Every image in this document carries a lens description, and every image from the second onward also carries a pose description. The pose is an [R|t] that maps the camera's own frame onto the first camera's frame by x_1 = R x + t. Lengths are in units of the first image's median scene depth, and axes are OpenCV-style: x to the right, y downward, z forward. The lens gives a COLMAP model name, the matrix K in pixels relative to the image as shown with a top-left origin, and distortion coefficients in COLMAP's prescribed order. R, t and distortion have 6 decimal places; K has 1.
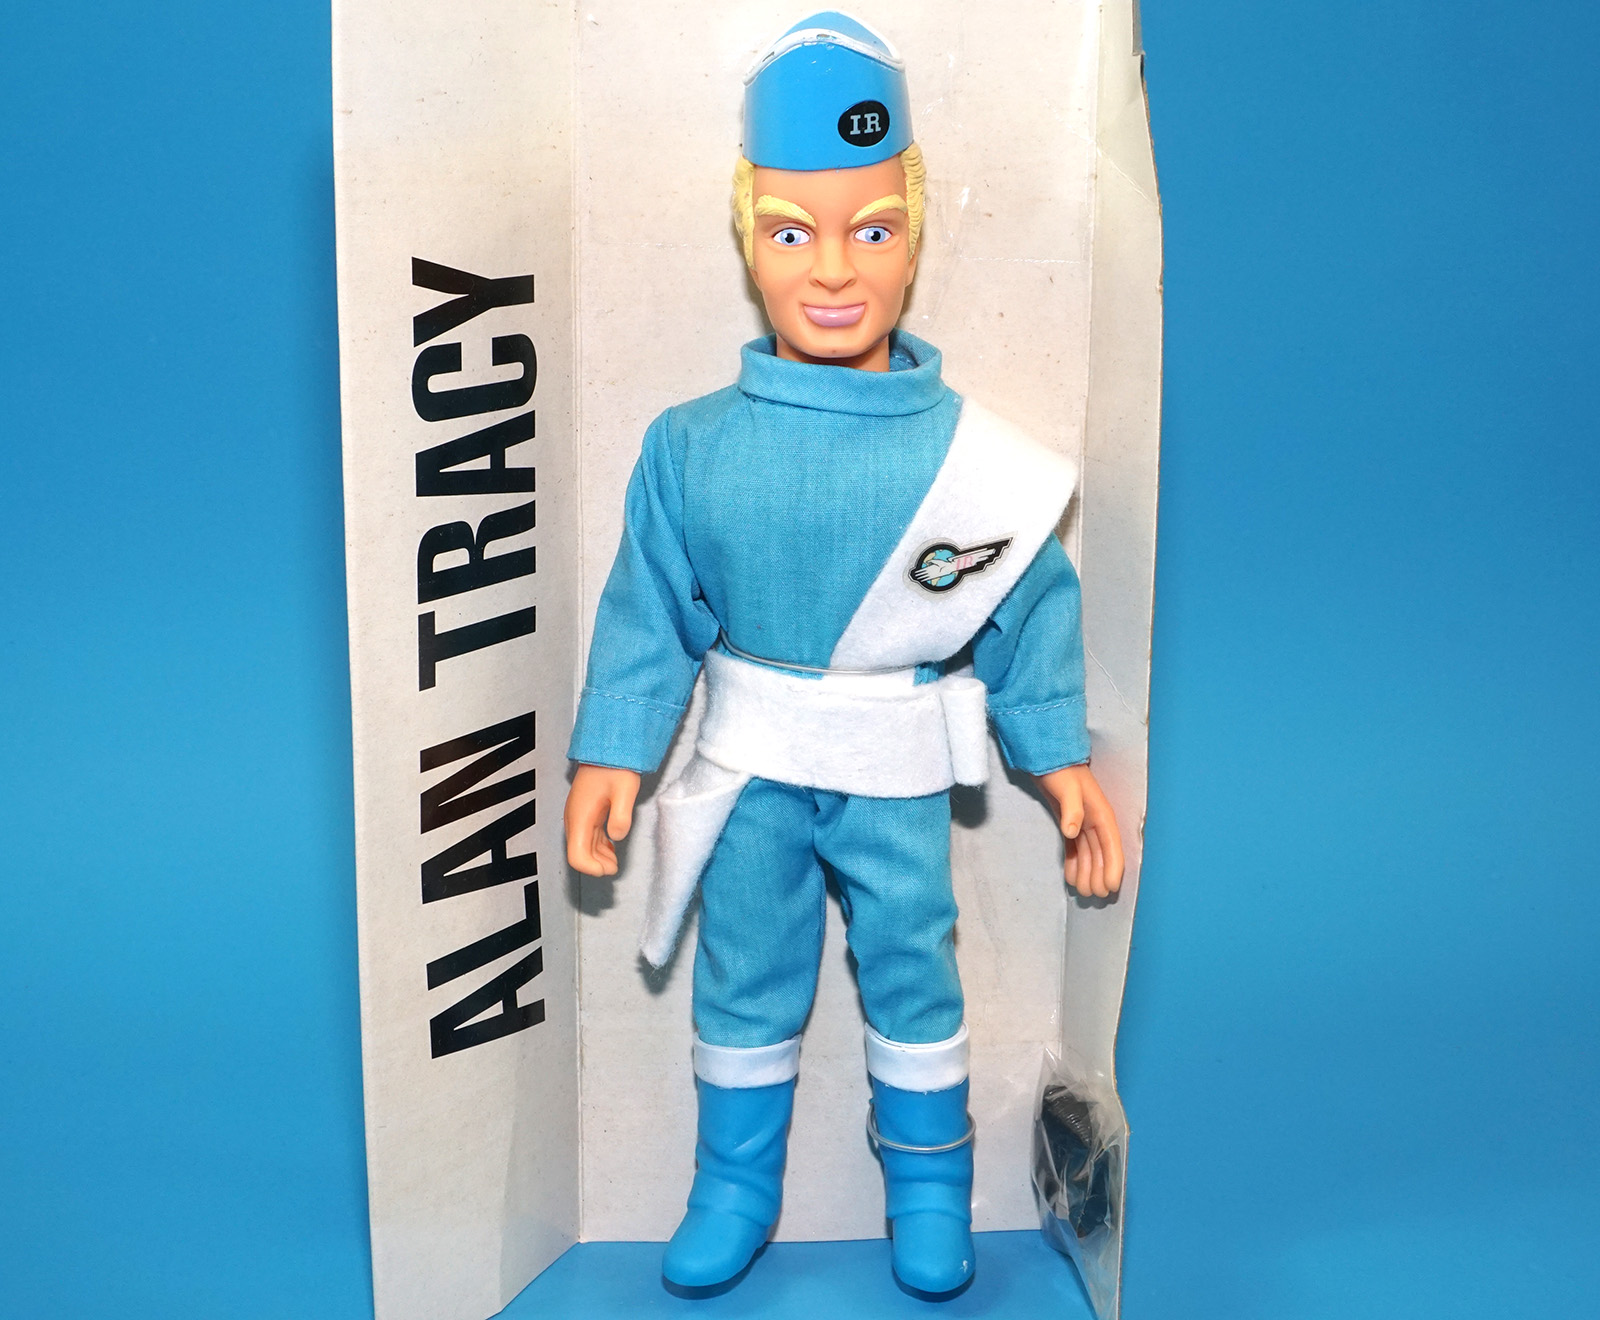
lens RADIAL K [[2595.1, 0, 800.0], [0, 2595.1, 660.0], [0, 0, 1]] dist [0.143721, 0.032231]
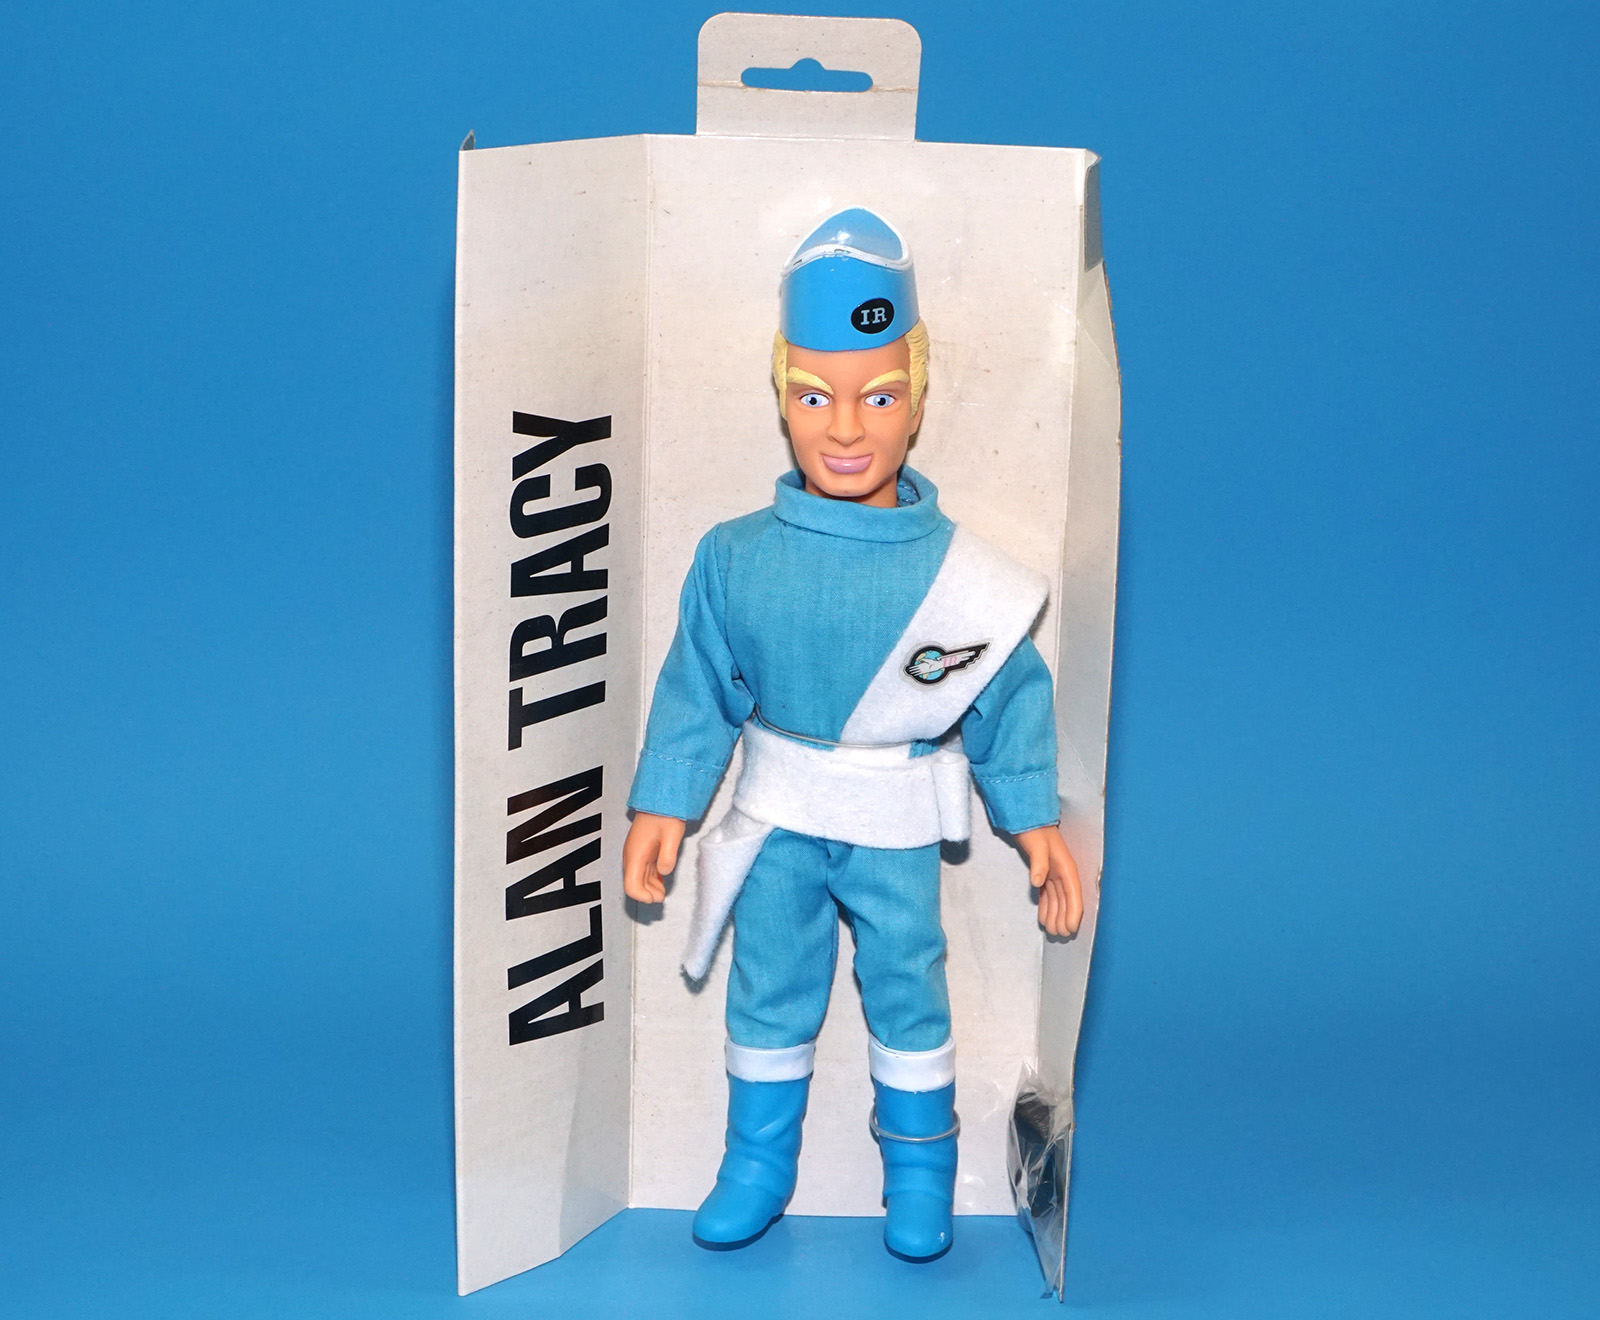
lens RADIAL K [[3358.9, 0, 801.0], [0, 3358.9, 691.9], [0, 0, 1]] dist [0.384248, -0.094047]
pose [[0.997386, 0.034384, -0.063555, 0.091949], [-0.032698, 0.999090, 0.027380, -0.062524], [0.064439, -0.025230, 0.997603, -0.580382]]
